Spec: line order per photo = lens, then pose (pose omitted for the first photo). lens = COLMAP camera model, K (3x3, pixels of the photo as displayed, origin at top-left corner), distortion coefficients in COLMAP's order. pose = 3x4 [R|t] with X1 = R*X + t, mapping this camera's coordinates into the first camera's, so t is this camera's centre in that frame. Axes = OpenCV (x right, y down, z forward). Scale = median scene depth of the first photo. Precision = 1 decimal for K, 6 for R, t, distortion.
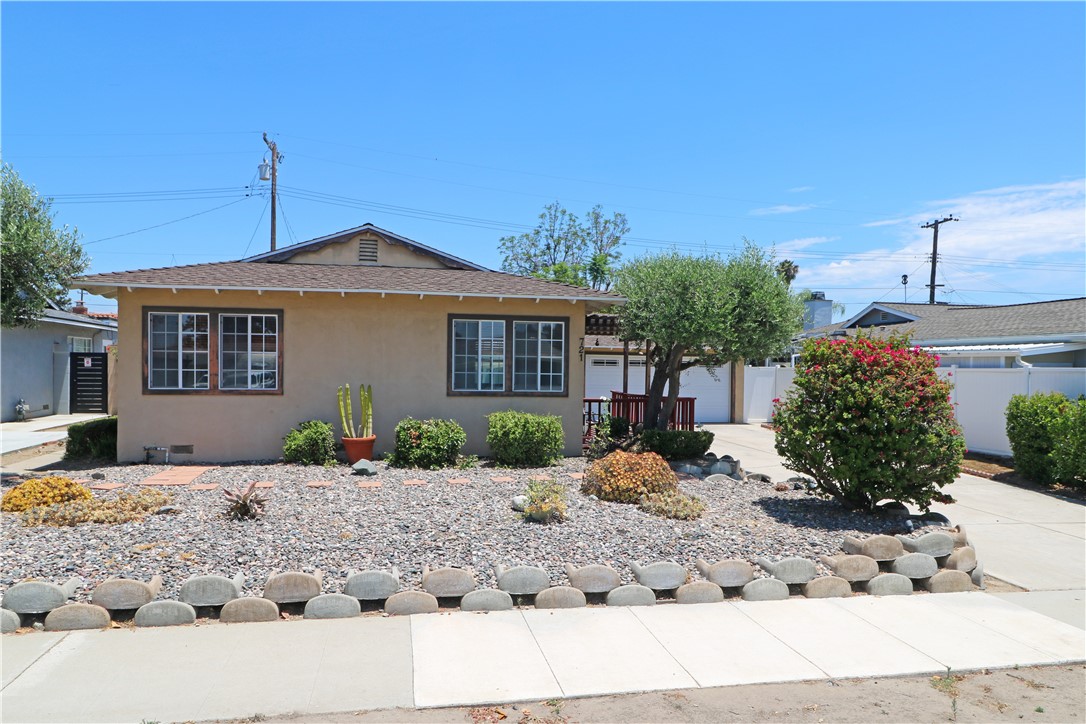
lens RADIAL K [[719.2, 0, 502.6], [0, 719.2, 362.6], [0, 0, 1]] dist [0.001849, -0.001939]
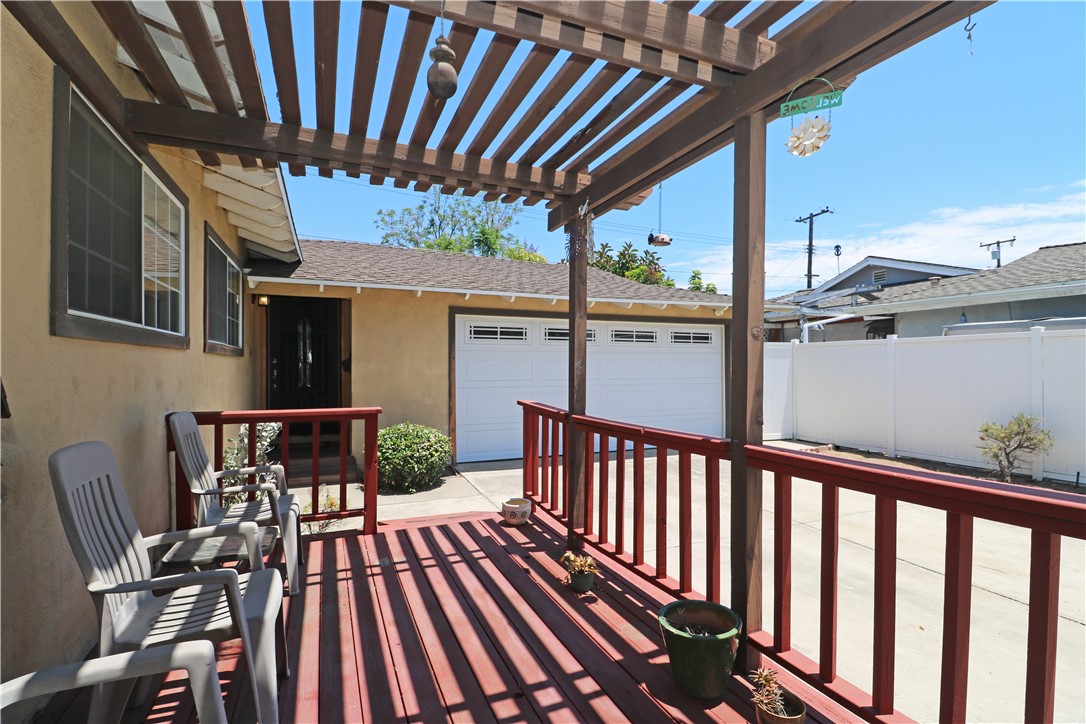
lens RADIAL K [[514.1, 0, 554.0], [0, 514.1, 363.2], [0, 0, 1]] dist [-0.001233, -0.000279]
pose [[0.968412, -0.011662, 0.249083, 0.154955], [0.009691, 0.999911, 0.009138, 0.028466], [-0.249168, -0.006436, 0.968439, 1.100063]]
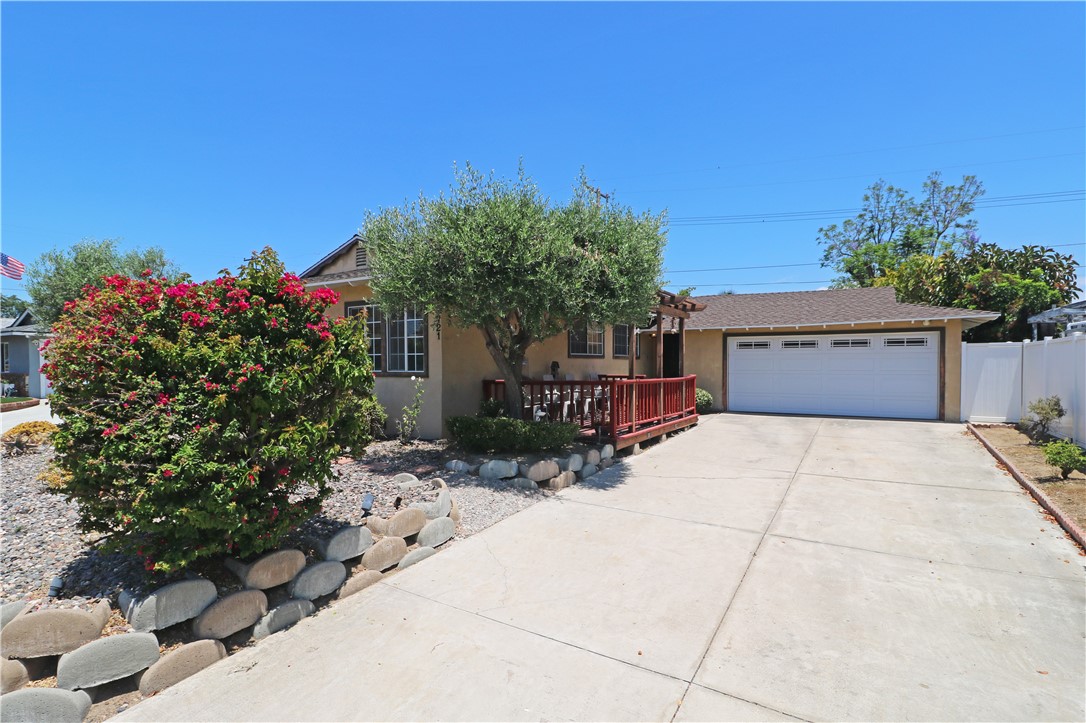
lens RADIAL K [[536.1, 0, 520.1], [0, 536.1, 360.5], [0, 0, 1]] dist [0.001501, -0.013589]
pose [[0.738142, -0.018855, -0.674381, 0.623440], [0.018904, 0.999795, -0.007261, 0.030641], [0.674380, -0.007389, 0.738348, 0.517794]]
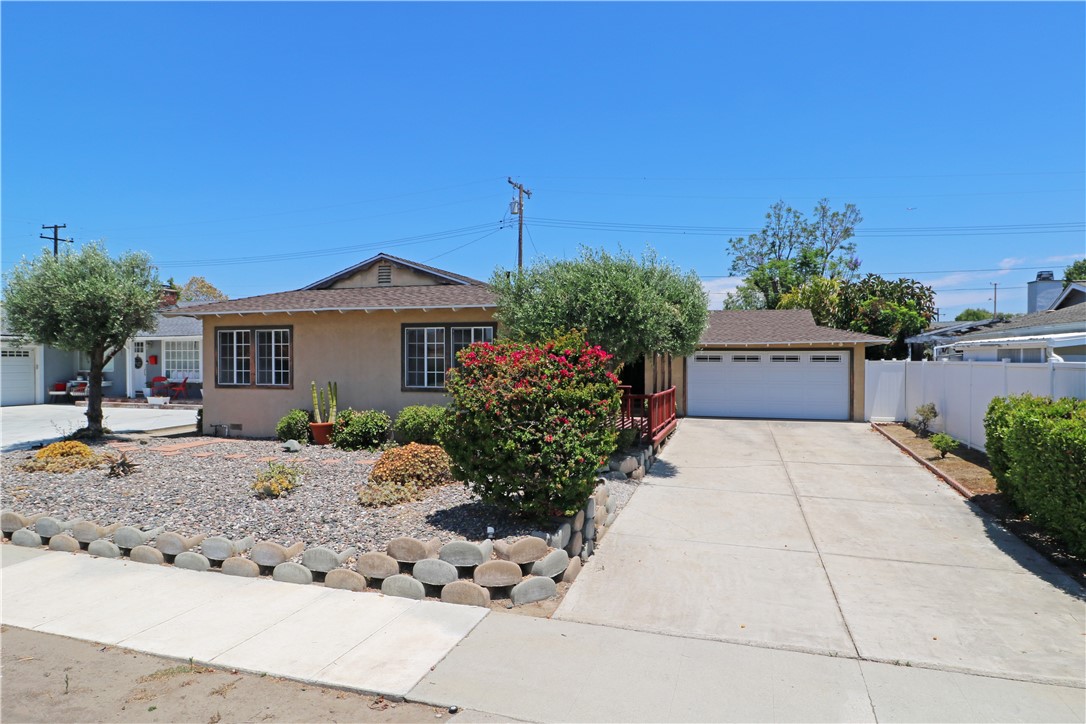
lens RADIAL K [[627.3, 0, 544.9], [0, 627.3, 346.6], [0, 0, 1]] dist [-0.003395, -0.002883]
pose [[0.891793, -0.021013, -0.451956, 0.562844], [0.013697, 0.999717, -0.019455, -0.004430], [0.452237, 0.011159, 0.891828, 0.150963]]
